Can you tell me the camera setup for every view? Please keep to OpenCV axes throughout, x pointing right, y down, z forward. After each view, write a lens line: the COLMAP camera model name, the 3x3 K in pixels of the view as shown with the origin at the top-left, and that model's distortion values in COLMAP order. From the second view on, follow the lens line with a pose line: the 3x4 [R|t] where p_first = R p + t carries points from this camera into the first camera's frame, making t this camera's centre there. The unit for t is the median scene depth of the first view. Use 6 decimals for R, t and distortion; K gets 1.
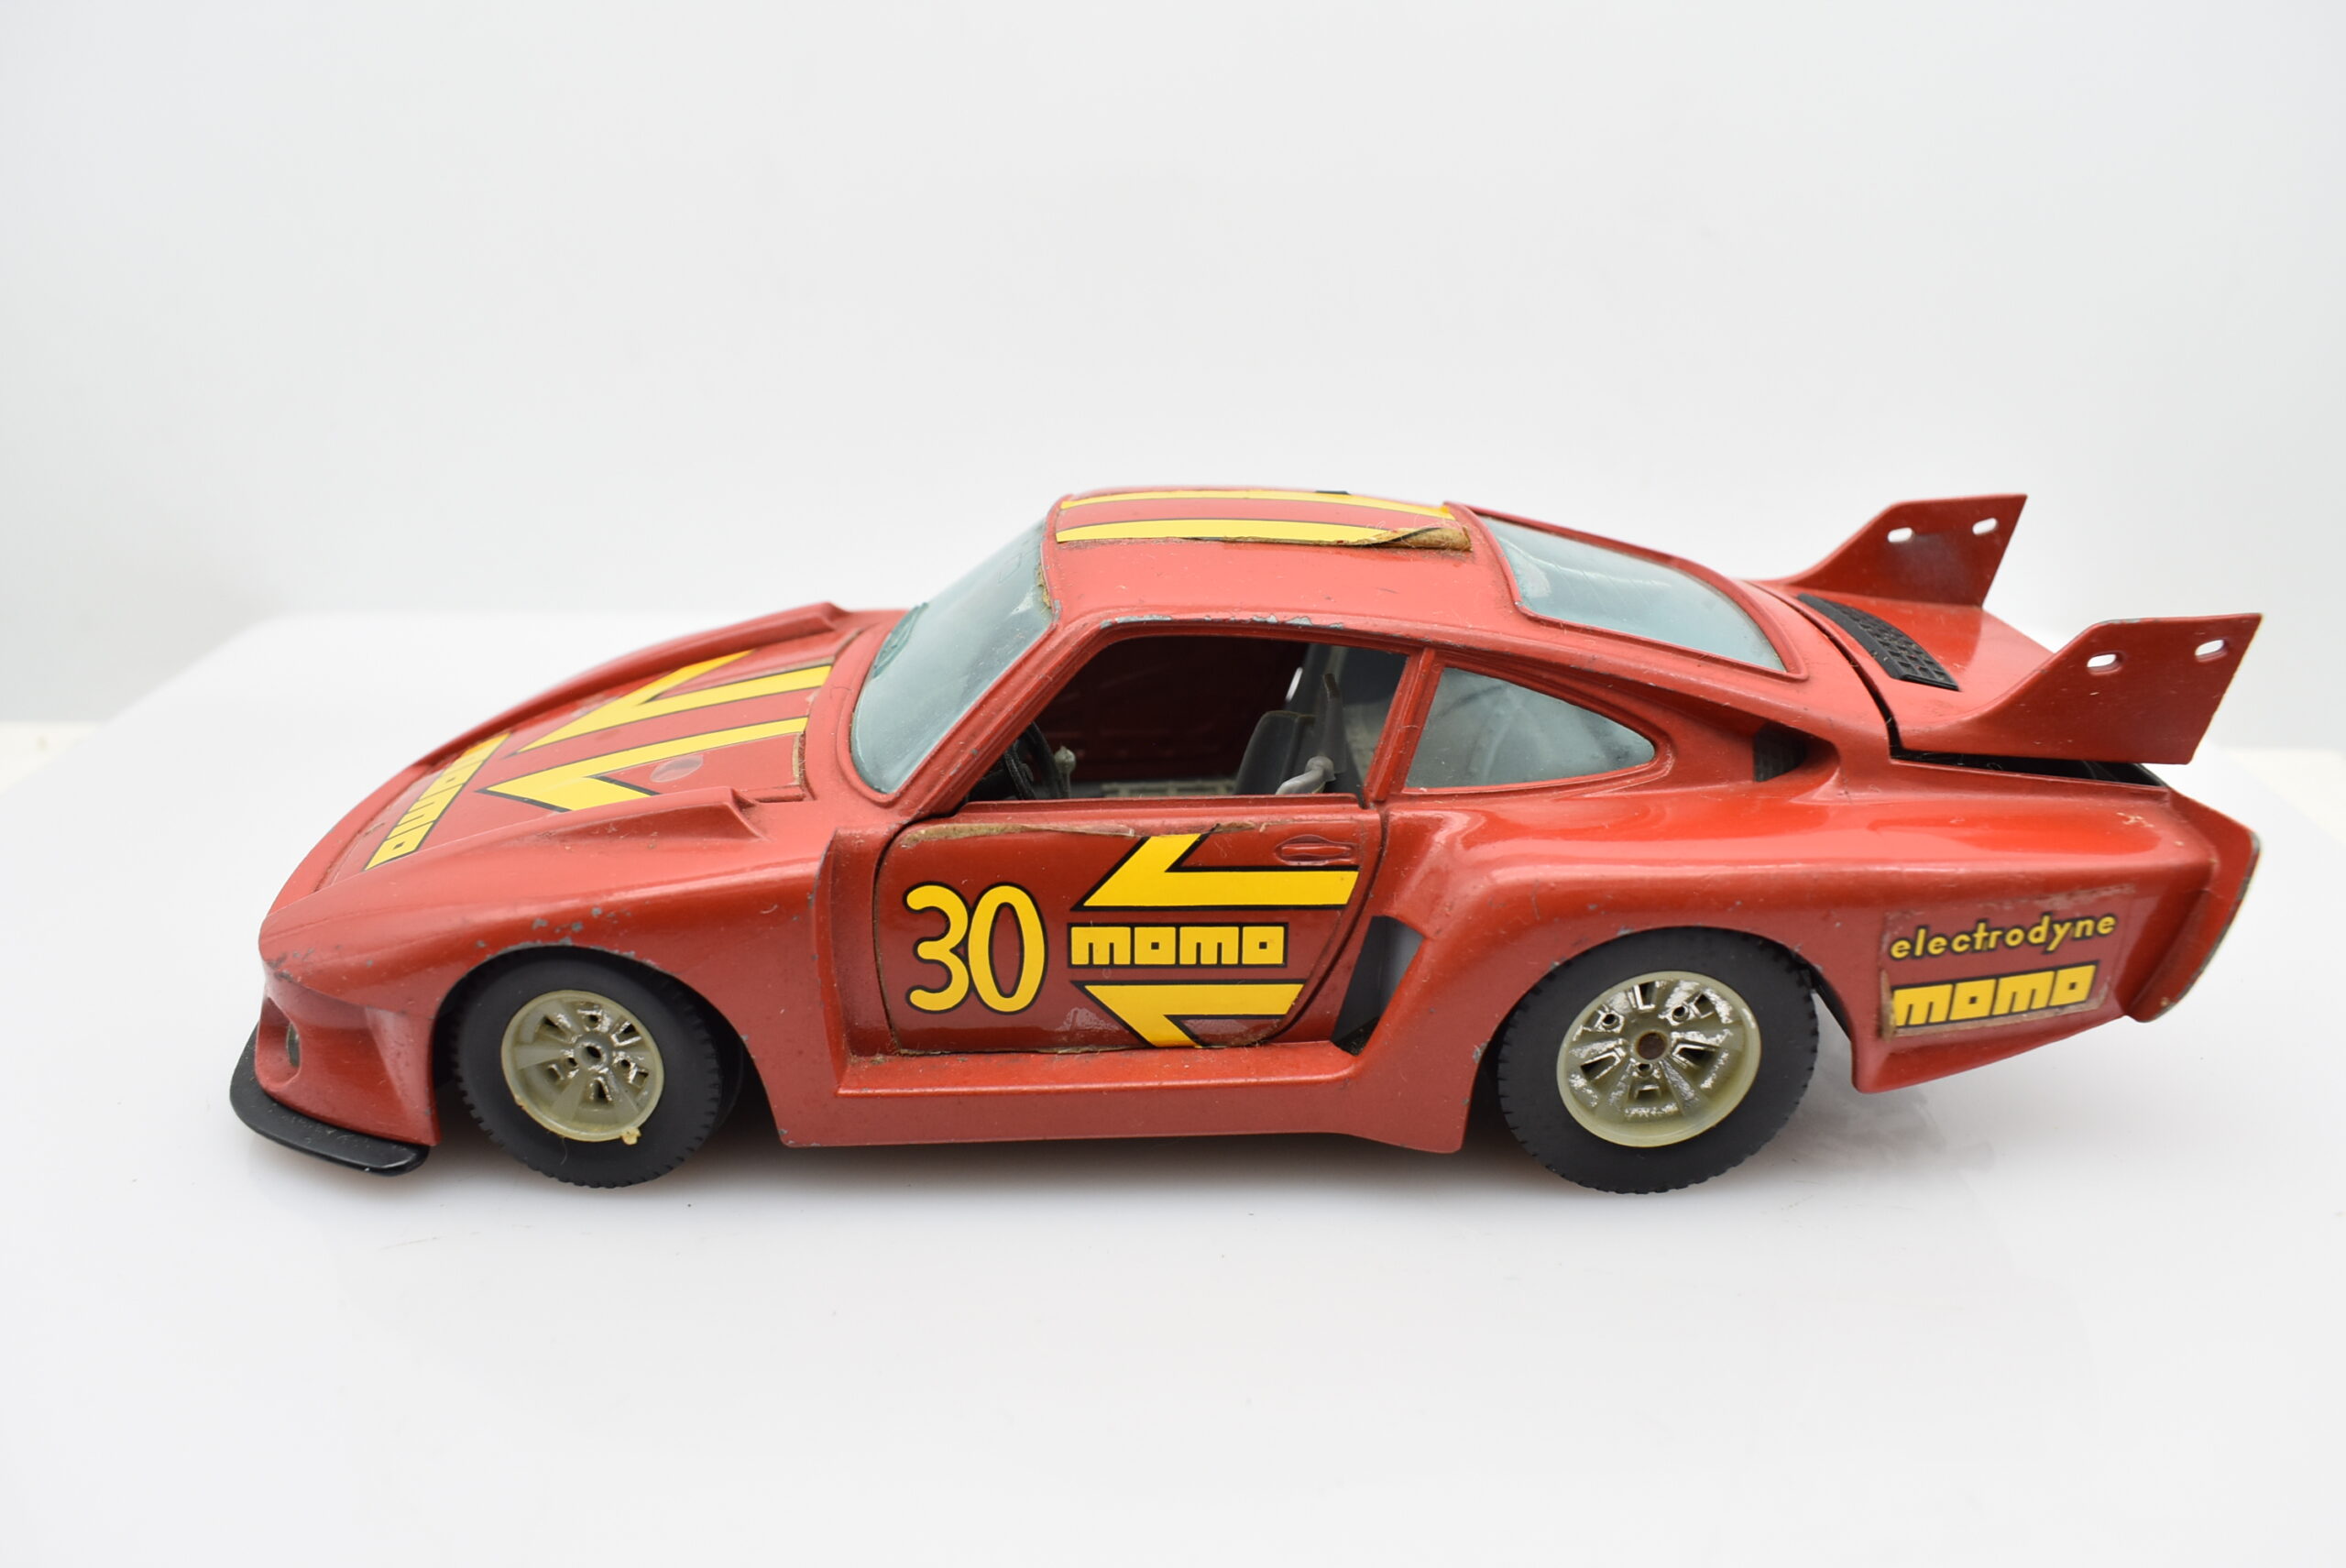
lens RADIAL K [[1822.2, 0, 1173.0], [0, 1822.2, 784.0], [0, 0, 1]] dist [-0.118664, -0.001261]
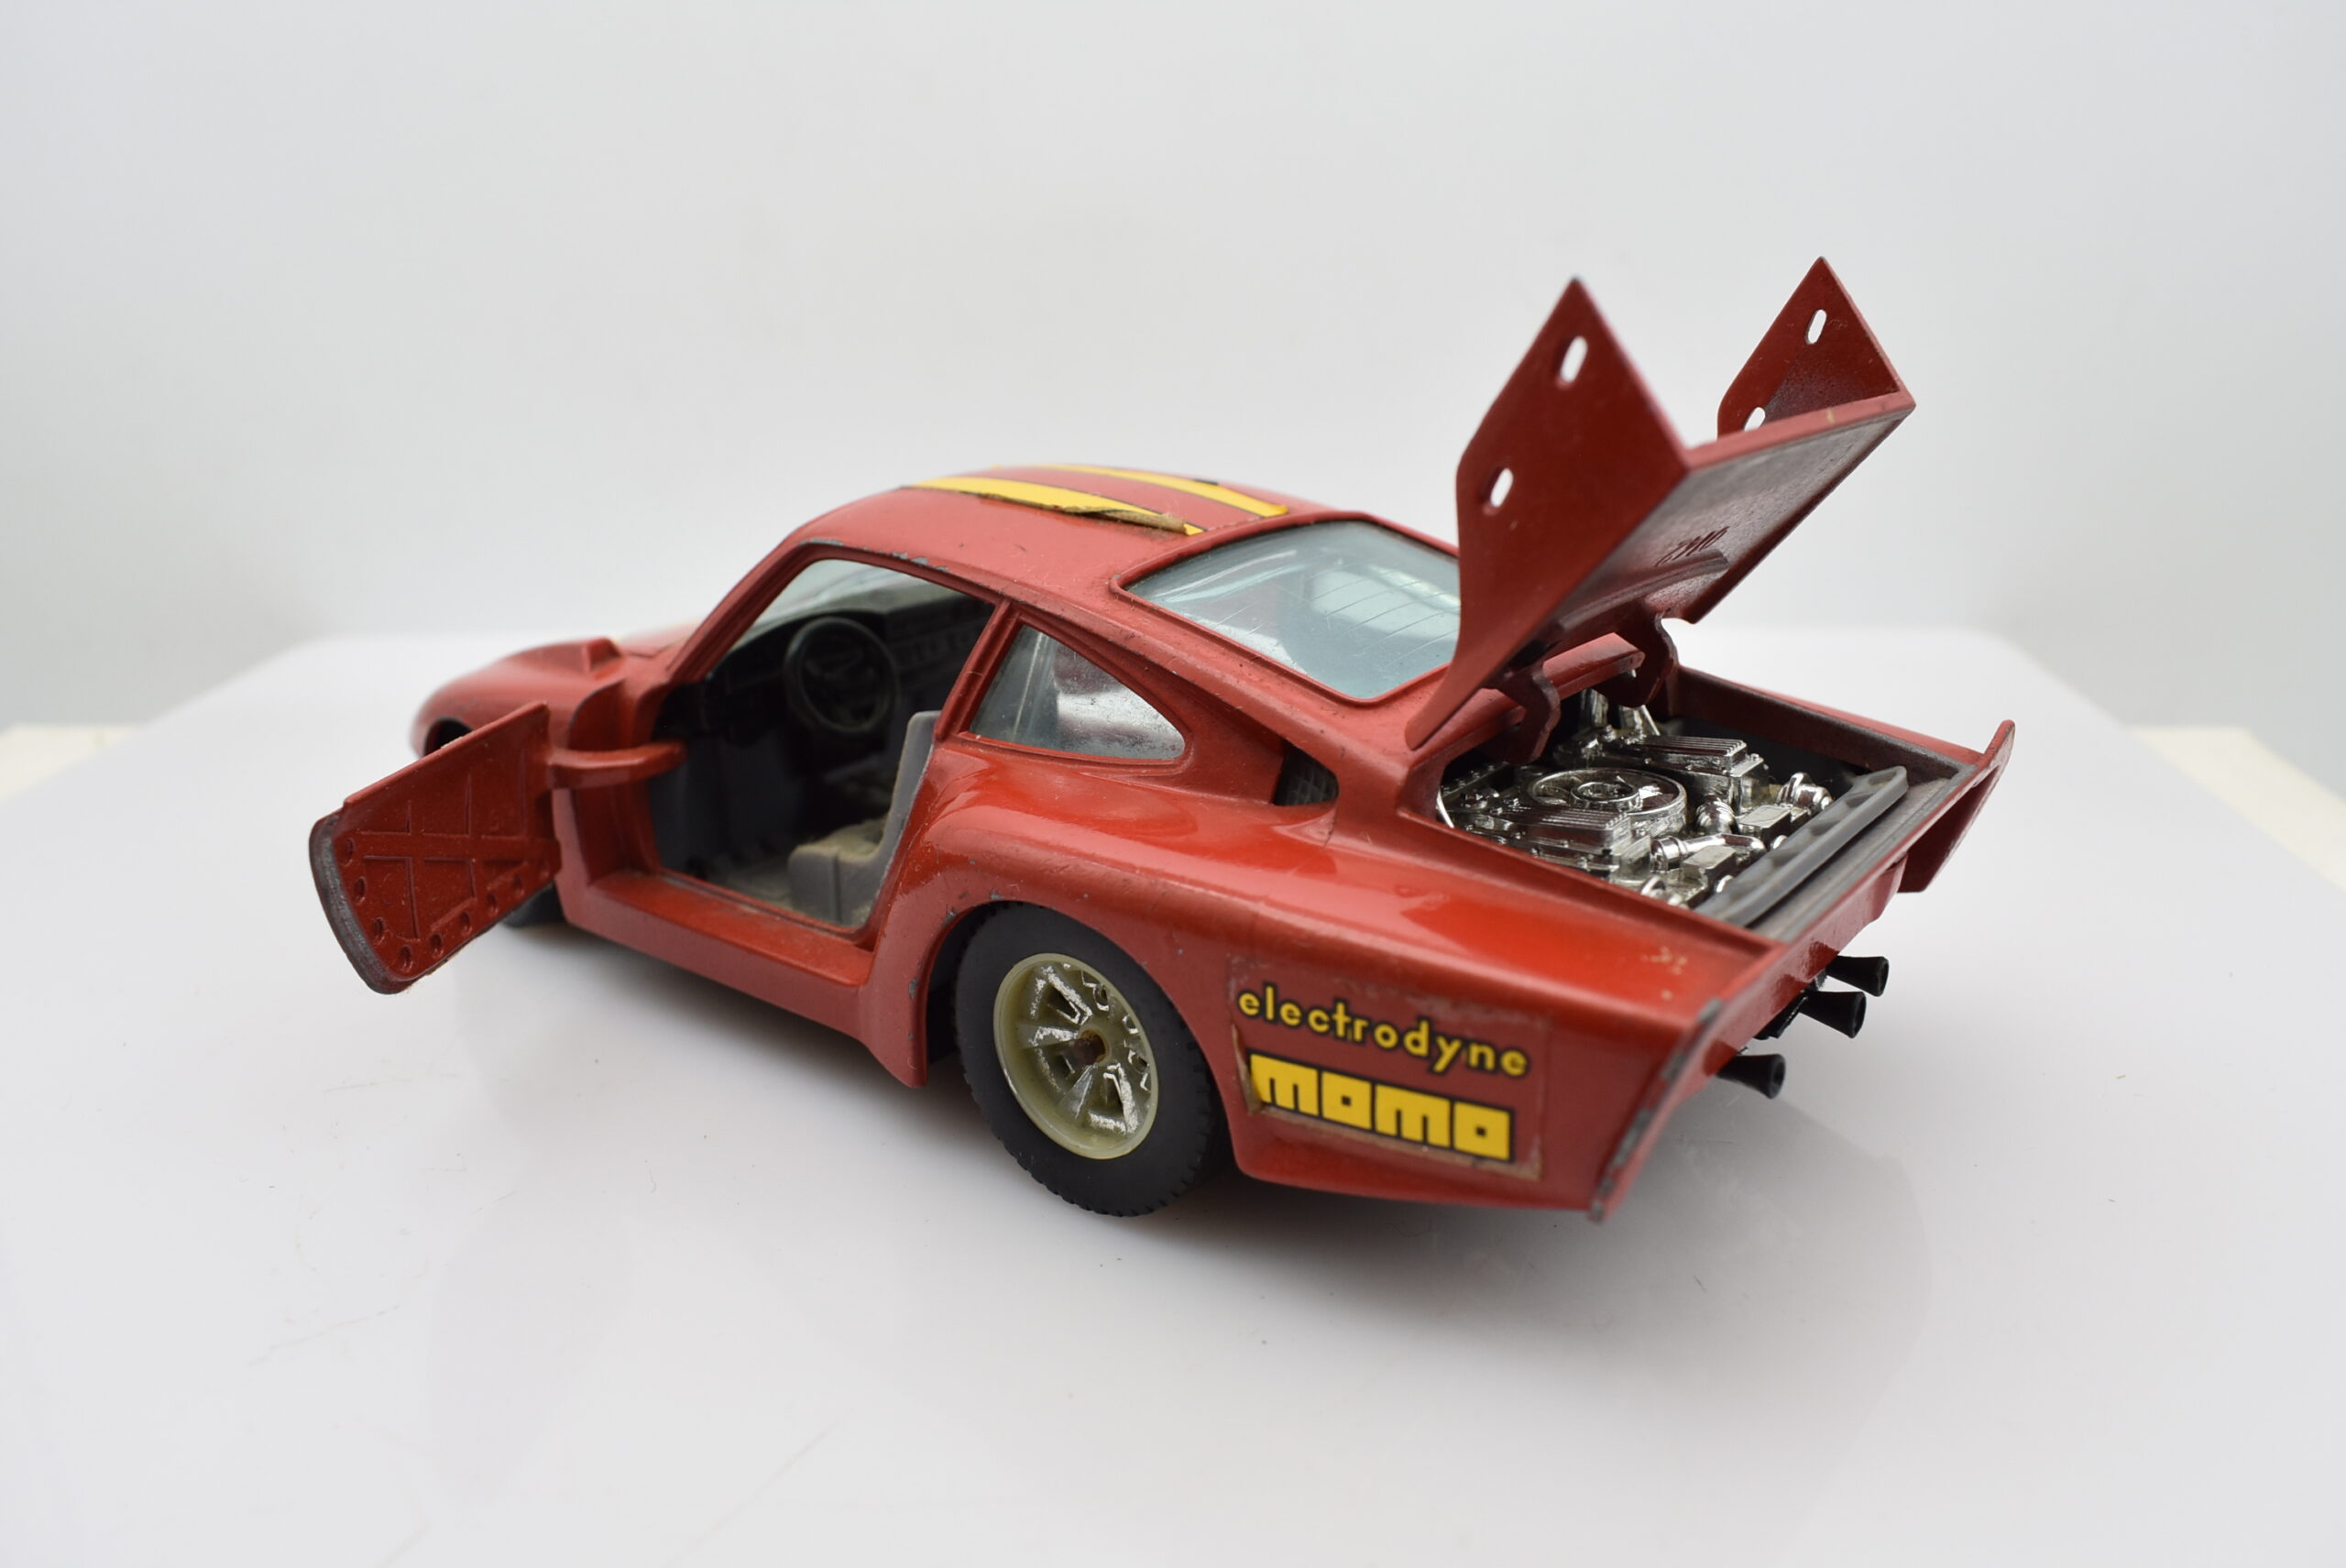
lens RADIAL K [[1822.2, 0, 1173.0], [0, 1822.2, 784.0], [0, 0, 1]] dist [-0.118664, -0.001261]
pose [[0.751967, 0.196556, -0.629214, 0.859840], [-0.235391, 0.971647, 0.022213, -0.019561], [0.615740, 0.131408, 0.776914, 0.271517]]
